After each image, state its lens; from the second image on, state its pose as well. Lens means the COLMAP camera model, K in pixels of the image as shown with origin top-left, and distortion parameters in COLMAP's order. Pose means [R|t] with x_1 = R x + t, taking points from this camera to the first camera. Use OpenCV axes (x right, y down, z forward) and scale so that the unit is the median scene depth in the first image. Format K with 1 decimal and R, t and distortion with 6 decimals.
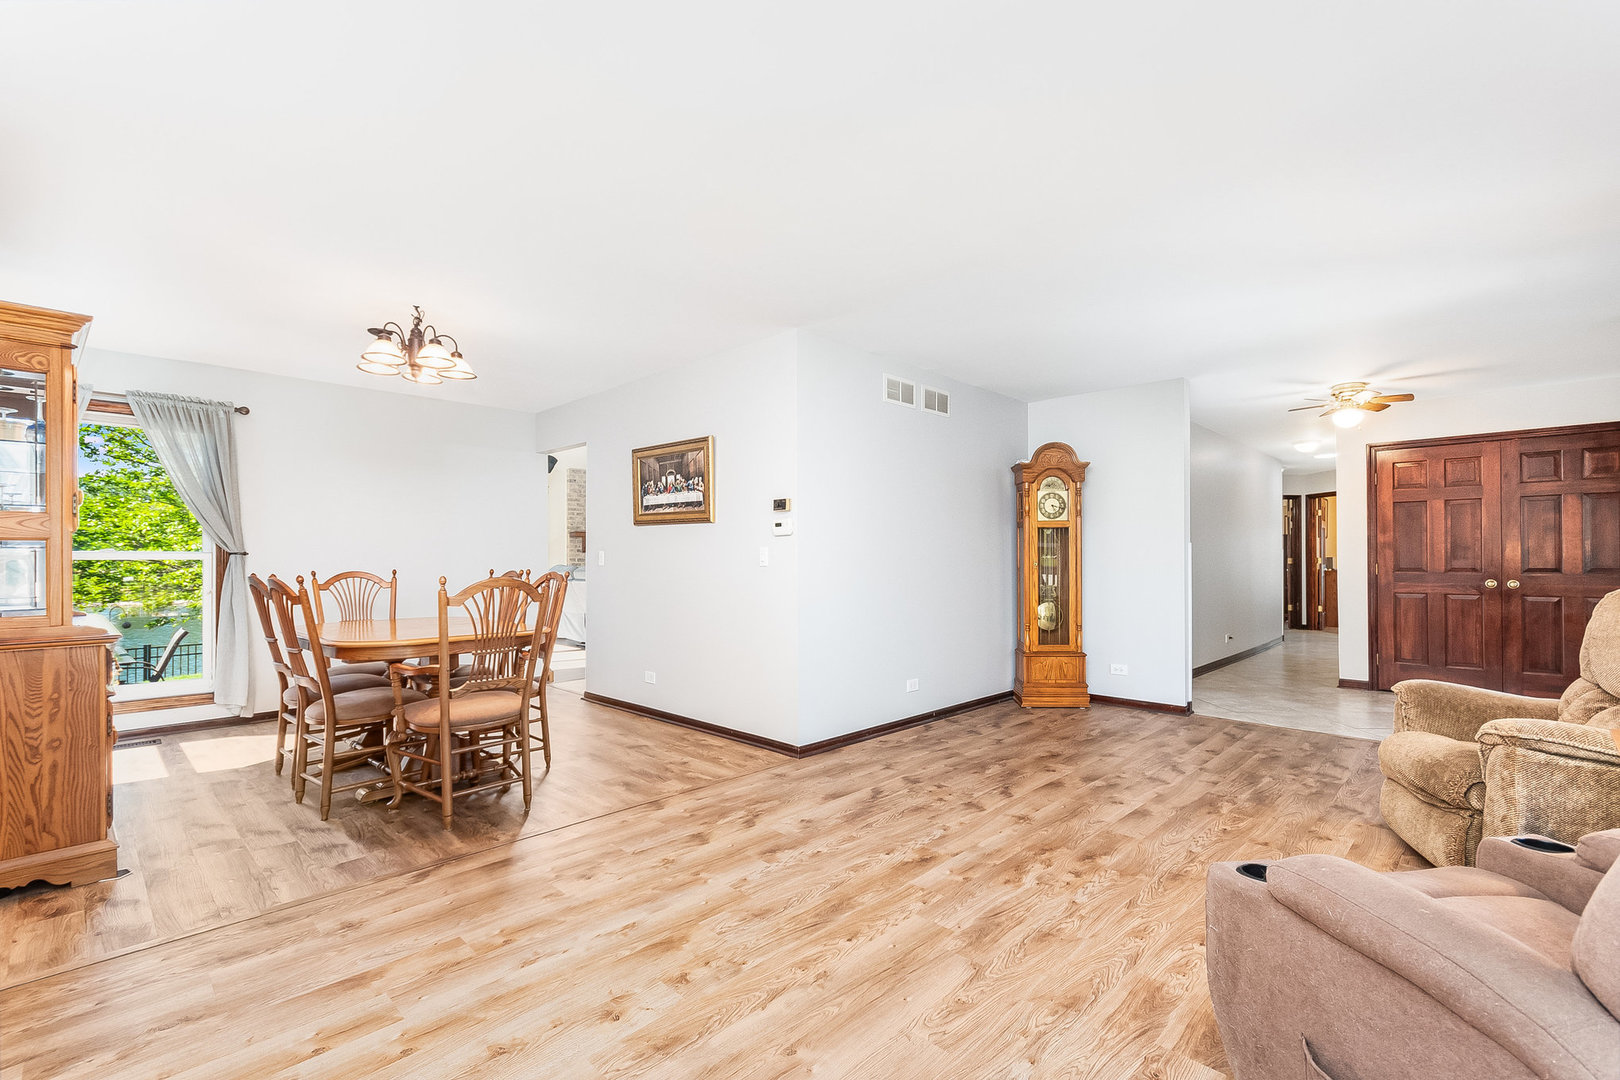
lens RADIAL K [[713.1, 0, 817.7], [0, 713.1, 548.4], [0, 0, 1]] dist [0.009347, -0.003083]
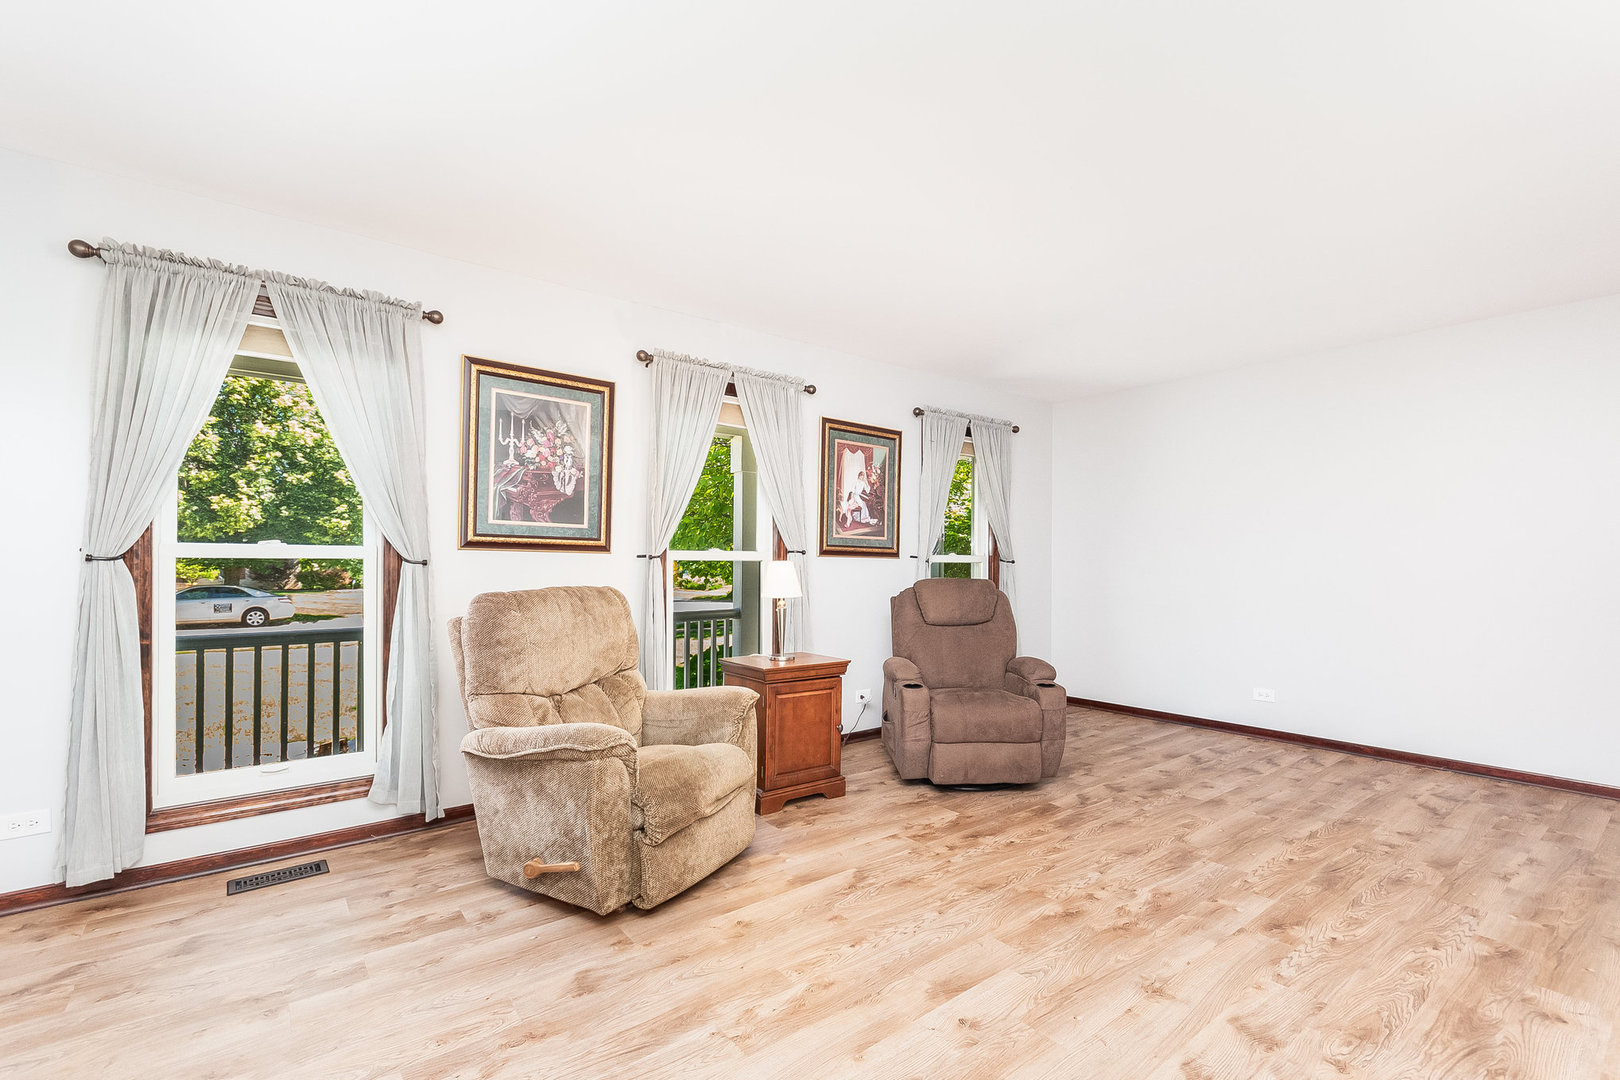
lens RADIAL K [[713.1, 0, 812.6], [0, 713.1, 557.2], [0, 0, 1]] dist [0.009347, -0.003083]
pose [[-0.989332, 0.001129, 0.145671, 0.446152], [-0.002504, 0.999690, -0.024756, 0.021854], [-0.145654, -0.024857, -0.989023, 1.517260]]
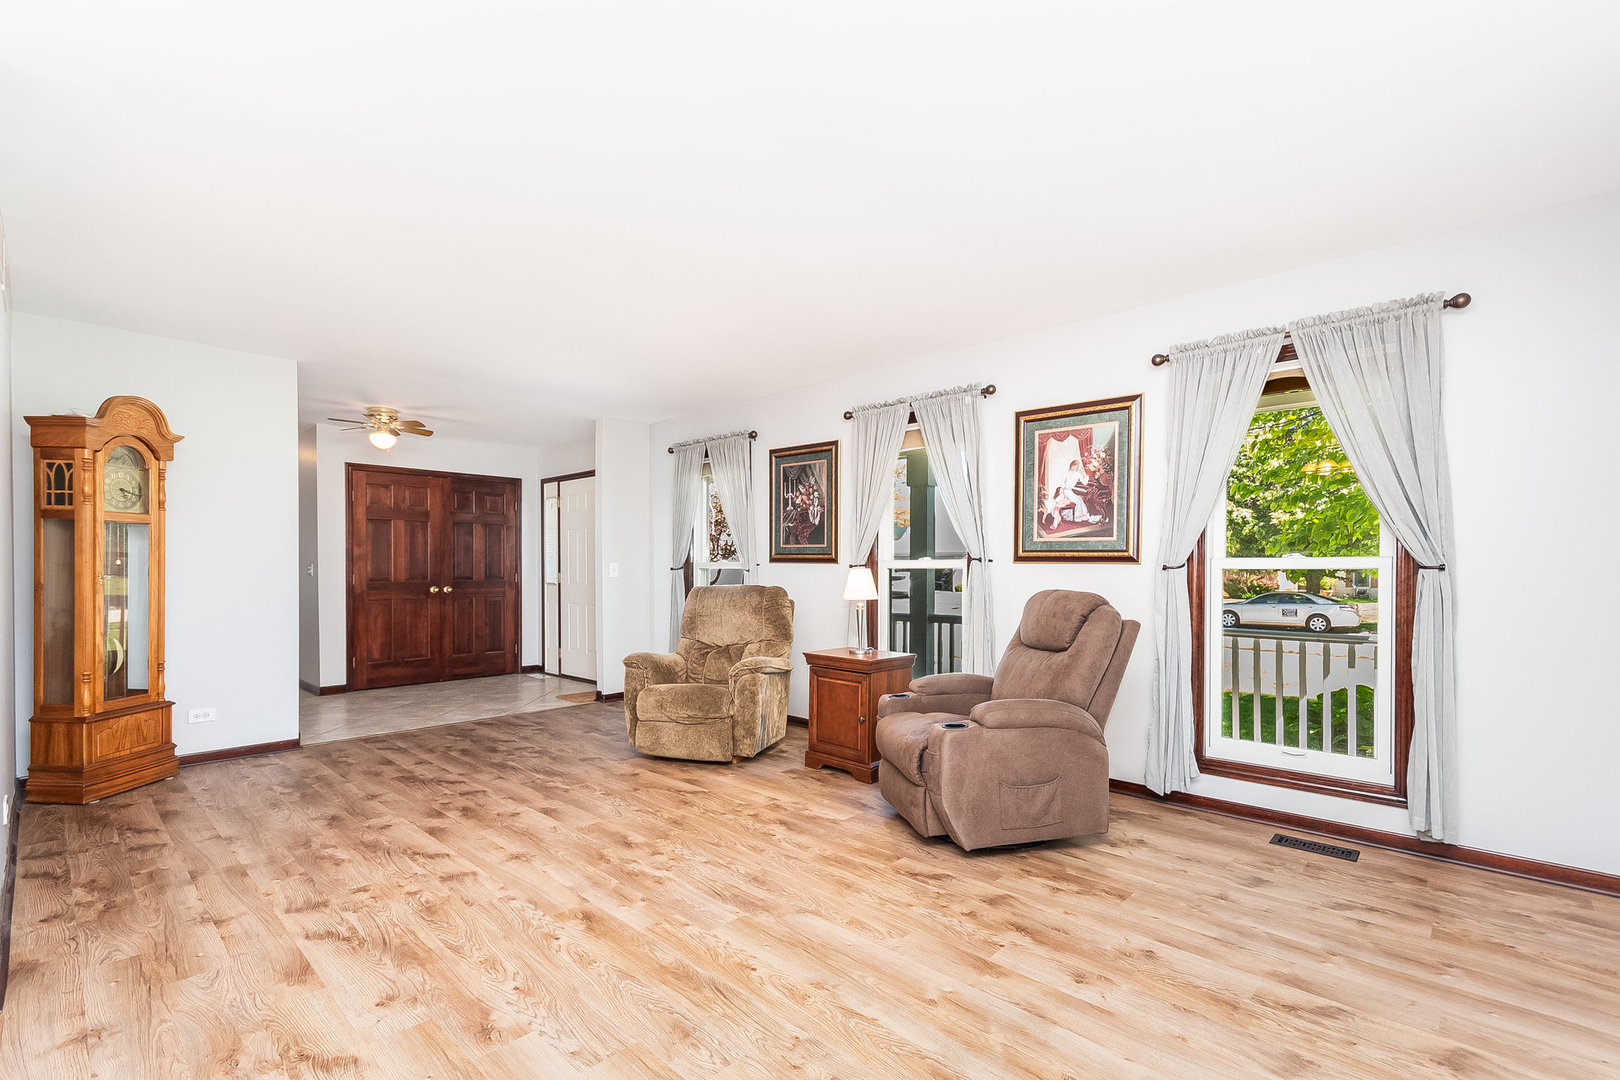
lens RADIAL K [[713.1, 0, 810.3], [0, 713.1, 572.7], [0, 0, 1]] dist [0.009347, -0.003083]
pose [[-0.013281, -0.001643, 0.999910, -0.572588], [-0.017765, 0.999841, 0.001407, 0.008204], [-0.999754, -0.017745, -0.013308, 0.592070]]
